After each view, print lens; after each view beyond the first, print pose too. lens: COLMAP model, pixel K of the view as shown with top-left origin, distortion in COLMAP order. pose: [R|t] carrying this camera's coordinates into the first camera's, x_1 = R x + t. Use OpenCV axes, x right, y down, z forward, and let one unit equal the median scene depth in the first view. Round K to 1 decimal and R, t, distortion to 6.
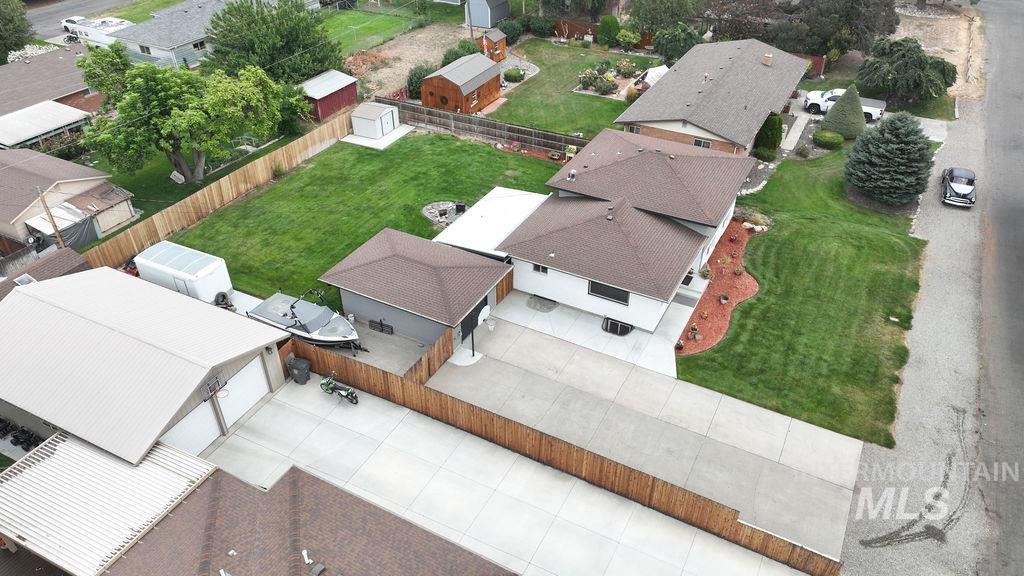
lens RADIAL K [[710.0, 0, 512.0], [0, 710.0, 288.0], [0, 0, 1]] dist [0.004780, 0.000445]
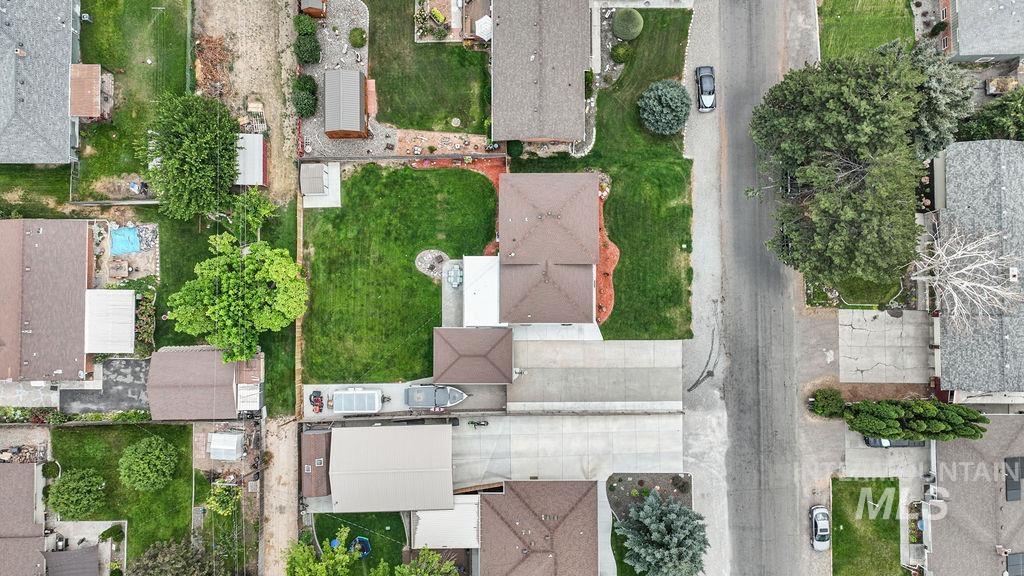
lens RADIAL K [[718.0, 0, 523.1], [0, 718.0, 283.4], [0, 0, 1]] dist [0.002061, 0.001945]
pose [[0.878948, -0.476315, 0.023984, 0.032282], [0.282323, 0.560187, 0.778771, -1.381026], [-0.384376, -0.677727, 0.626850, -0.146809]]
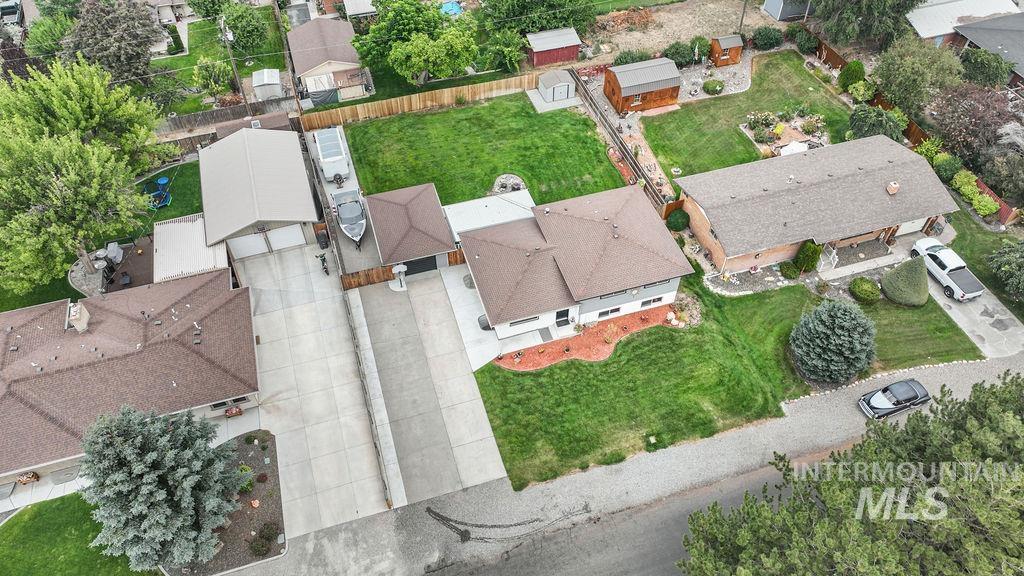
lens RADIAL K [[718.0, 0, 523.1], [0, 718.0, 283.4], [0, 0, 1]] dist [0.002061, 0.001945]
pose [[0.720404, 0.526917, -0.450972, 0.685620], [-0.411830, 0.848182, 0.333142, -0.444845], [0.558045, -0.054273, 0.828034, -0.139550]]
